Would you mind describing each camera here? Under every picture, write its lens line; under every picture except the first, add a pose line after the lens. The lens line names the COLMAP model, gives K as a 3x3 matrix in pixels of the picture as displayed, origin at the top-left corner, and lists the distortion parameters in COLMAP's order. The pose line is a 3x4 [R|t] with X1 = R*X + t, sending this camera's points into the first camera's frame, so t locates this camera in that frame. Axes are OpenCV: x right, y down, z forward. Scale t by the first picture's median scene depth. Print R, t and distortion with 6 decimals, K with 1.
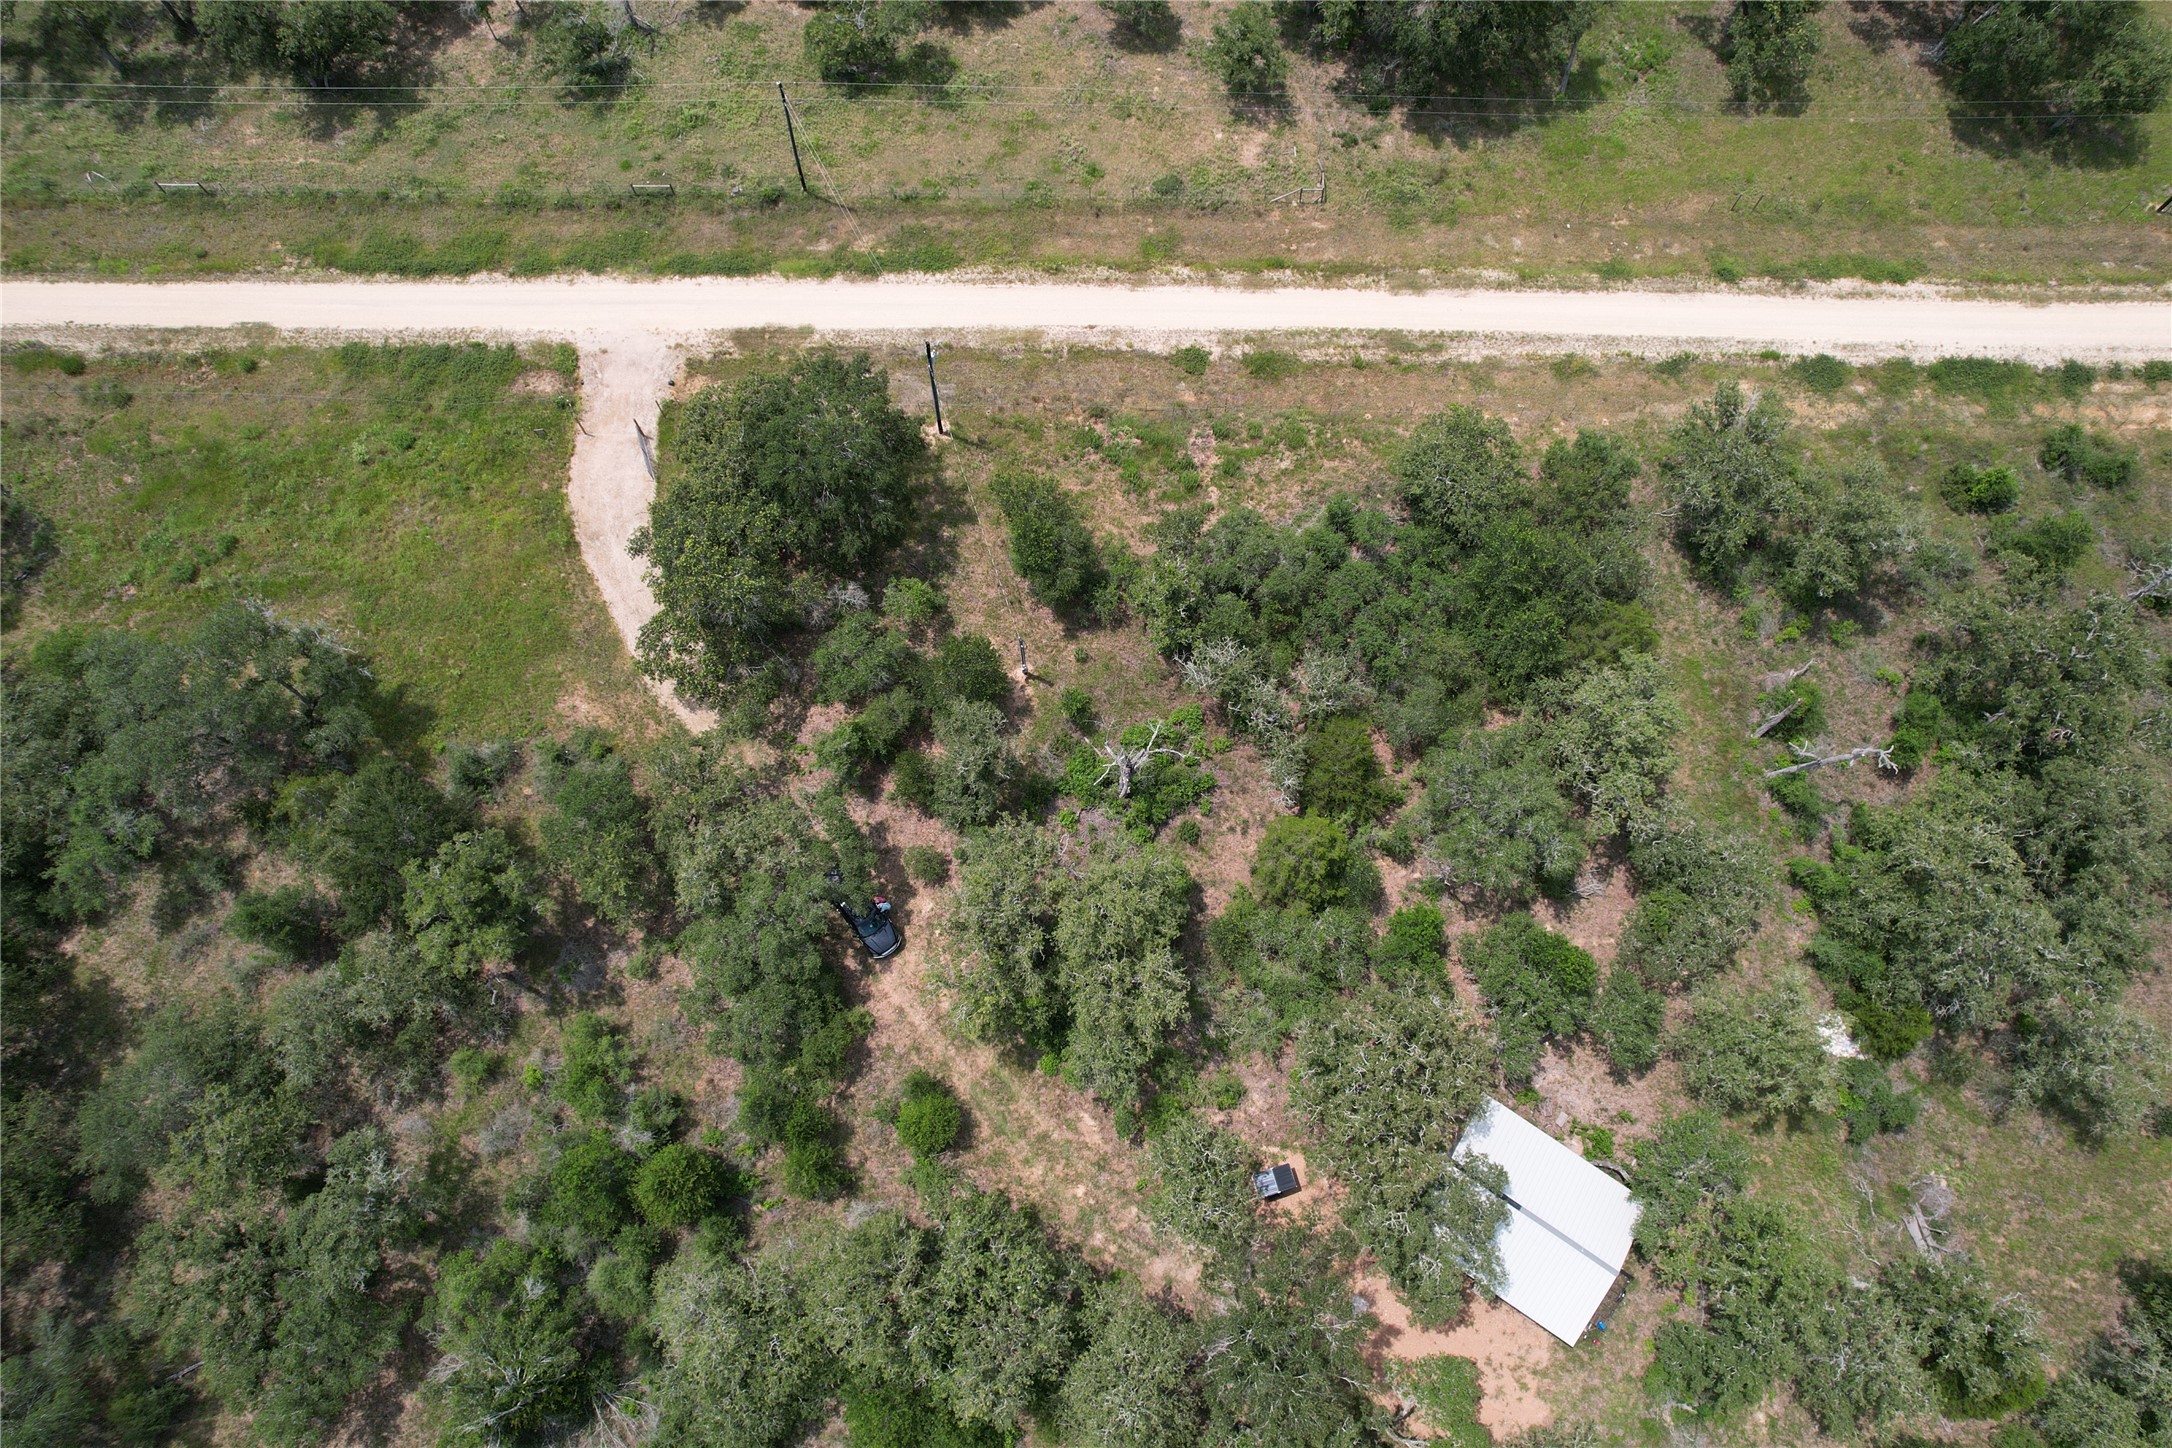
lens RADIAL K [[1392.7, 0, 1091.2], [0, 1392.7, 718.7], [0, 0, 1]] dist [-0.077189, 0.068339]
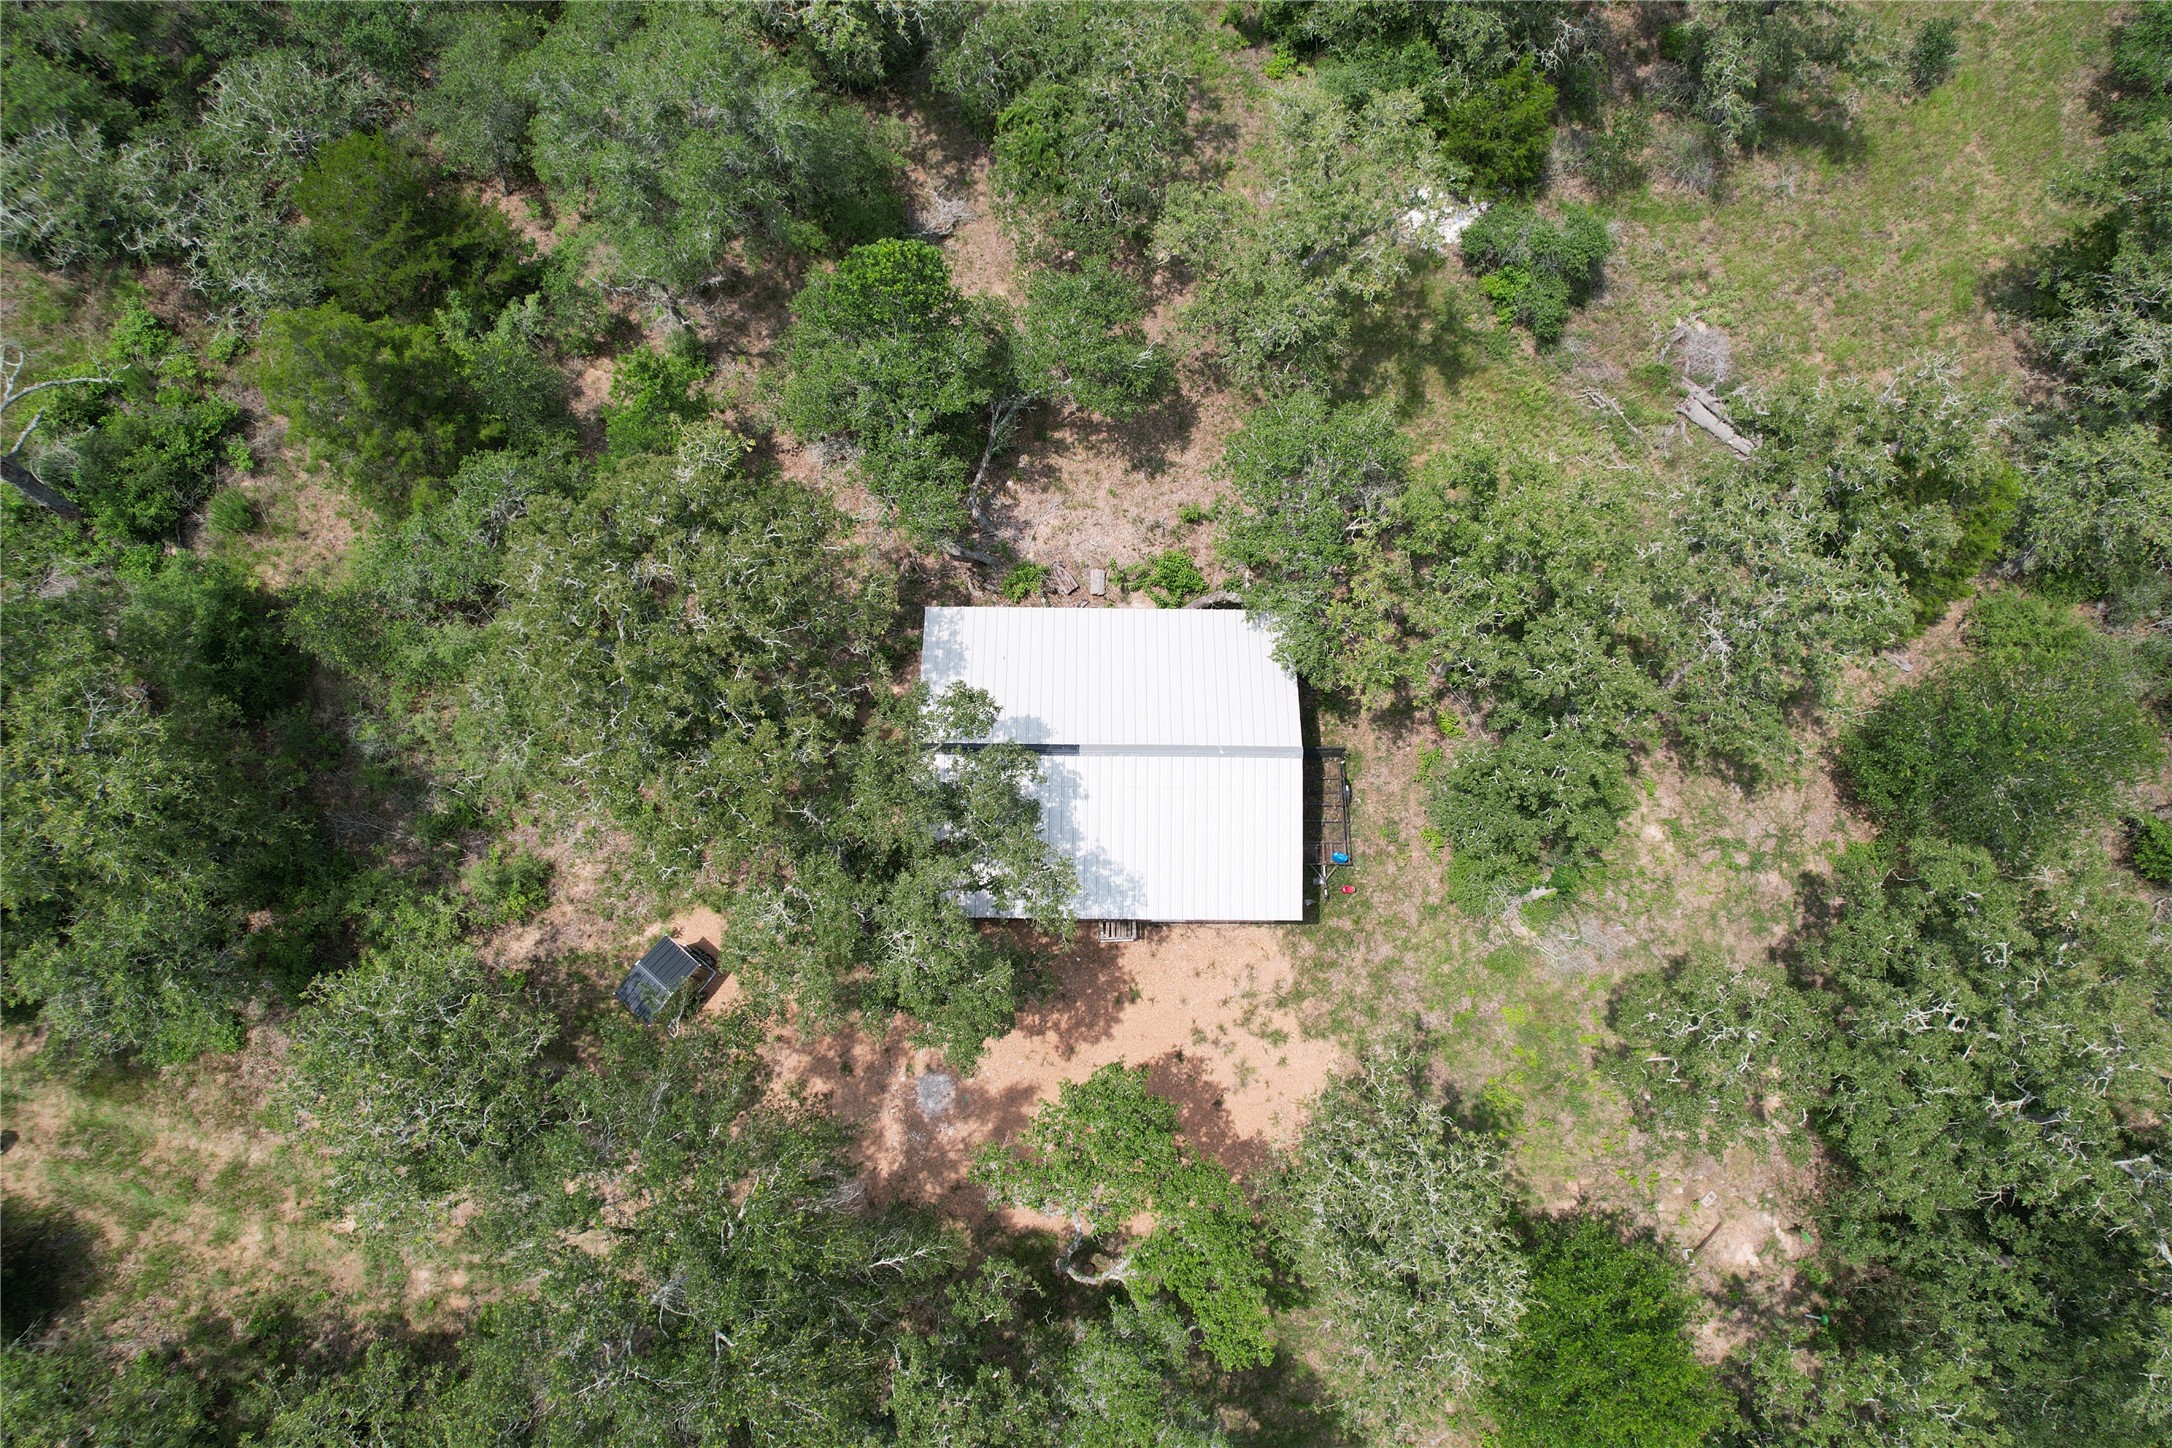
lens RADIAL K [[1392.7, 0, 1100.1], [0, 1392.7, 720.2], [0, 0, 1]] dist [-0.077189, 0.068339]
pose [[0.825496, -0.542225, 0.156680, 0.218936], [0.527838, 0.839966, 0.125877, 0.256734], [-0.199860, -0.021209, 0.979595, 0.449001]]
